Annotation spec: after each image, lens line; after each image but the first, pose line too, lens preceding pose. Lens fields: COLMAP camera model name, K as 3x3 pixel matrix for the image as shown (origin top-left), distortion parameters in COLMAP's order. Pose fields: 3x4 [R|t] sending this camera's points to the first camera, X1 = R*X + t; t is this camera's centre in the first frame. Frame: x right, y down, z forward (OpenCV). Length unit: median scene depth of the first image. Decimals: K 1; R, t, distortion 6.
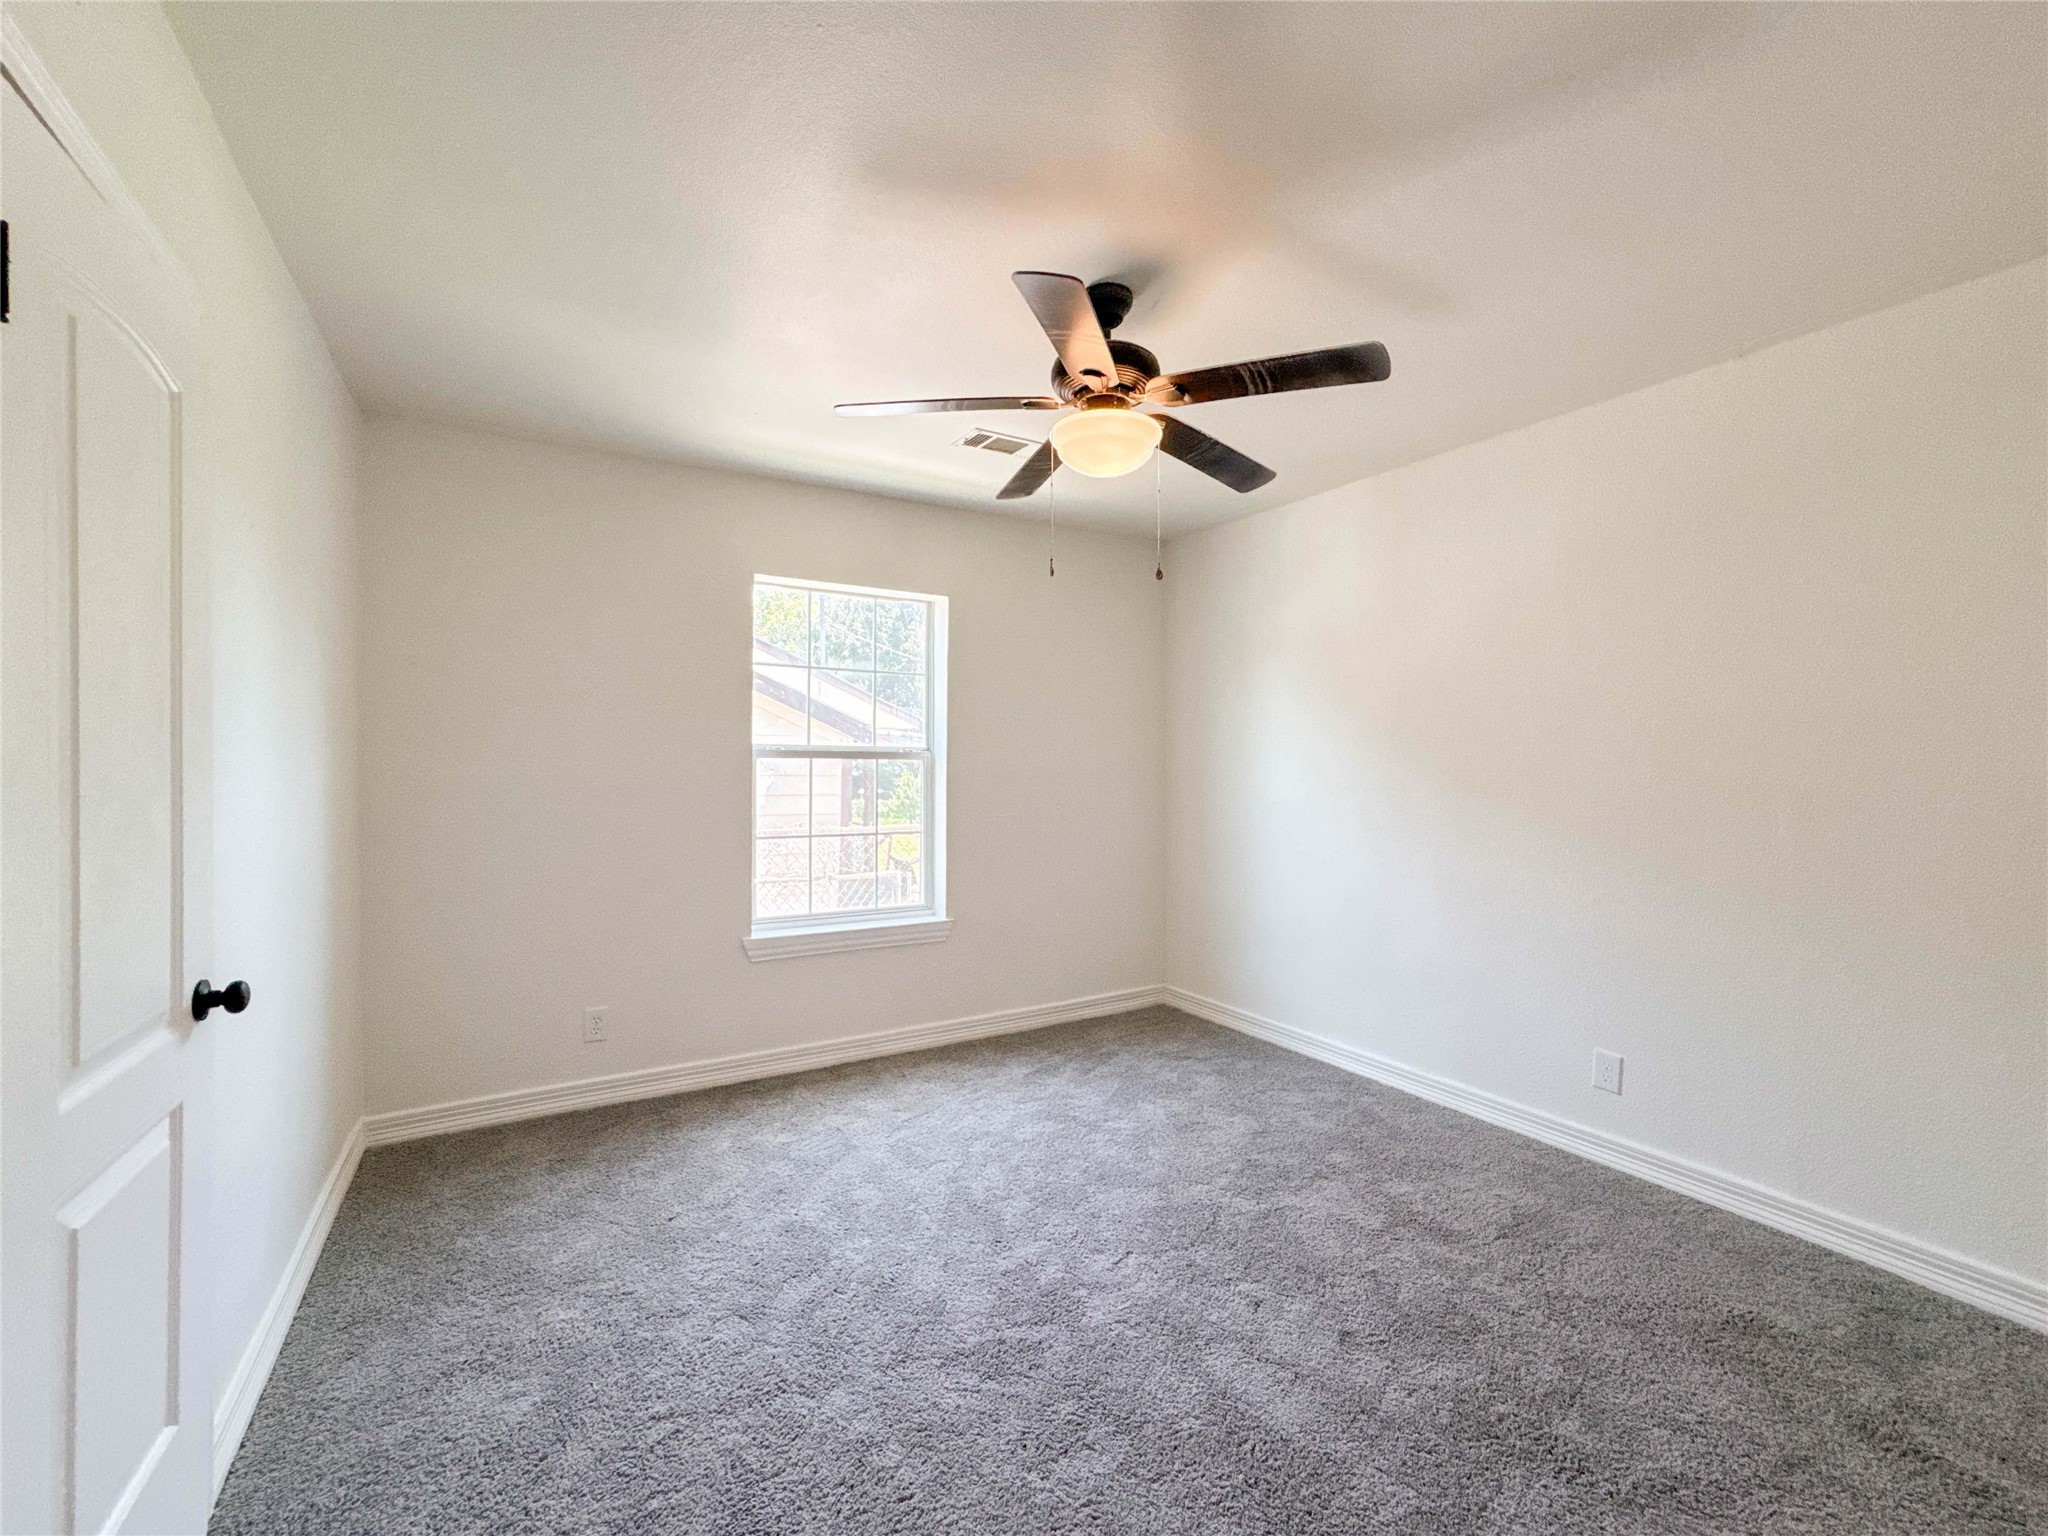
lens RADIAL K [[840.3, 0, 1017.6], [0, 840.3, 765.8], [0, 0, 1]] dist [-0.046665, 0.019617]
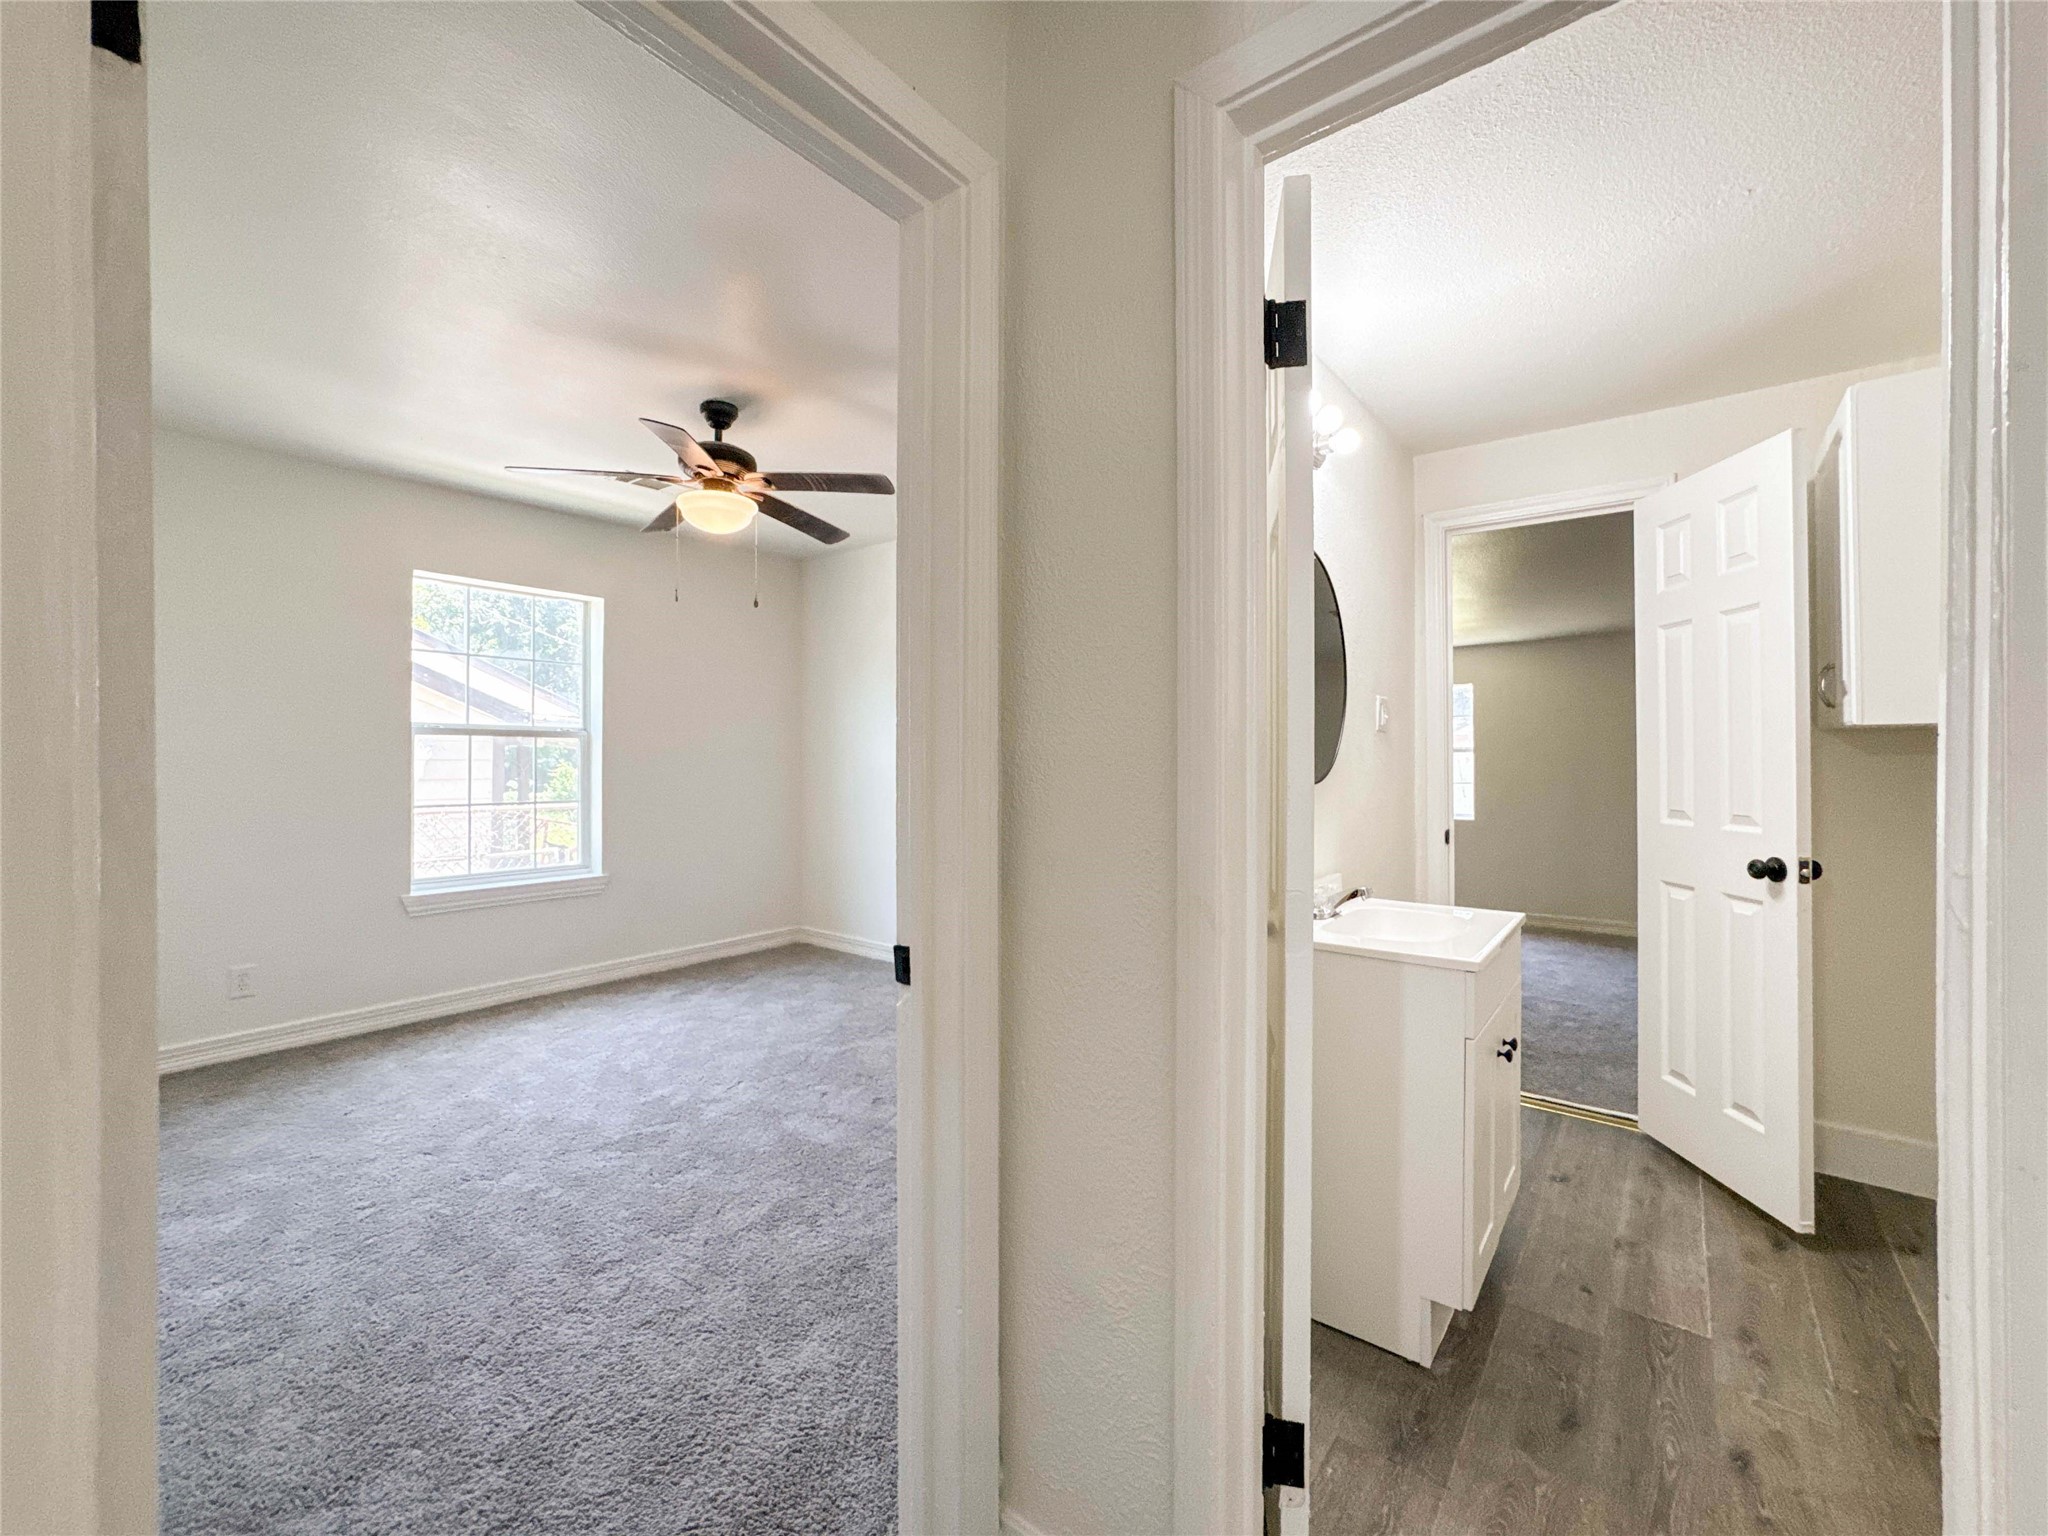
lens RADIAL K [[840.3, 0, 1017.6], [0, 840.3, 765.8], [0, 0, 1]] dist [-0.046665, 0.019617]
pose [[0.933138, -0.002652, 0.359508, 0.052768], [0.000186, 0.999976, 0.006894, 0.029966], [-0.359518, -0.006366, 0.933117, -0.383649]]
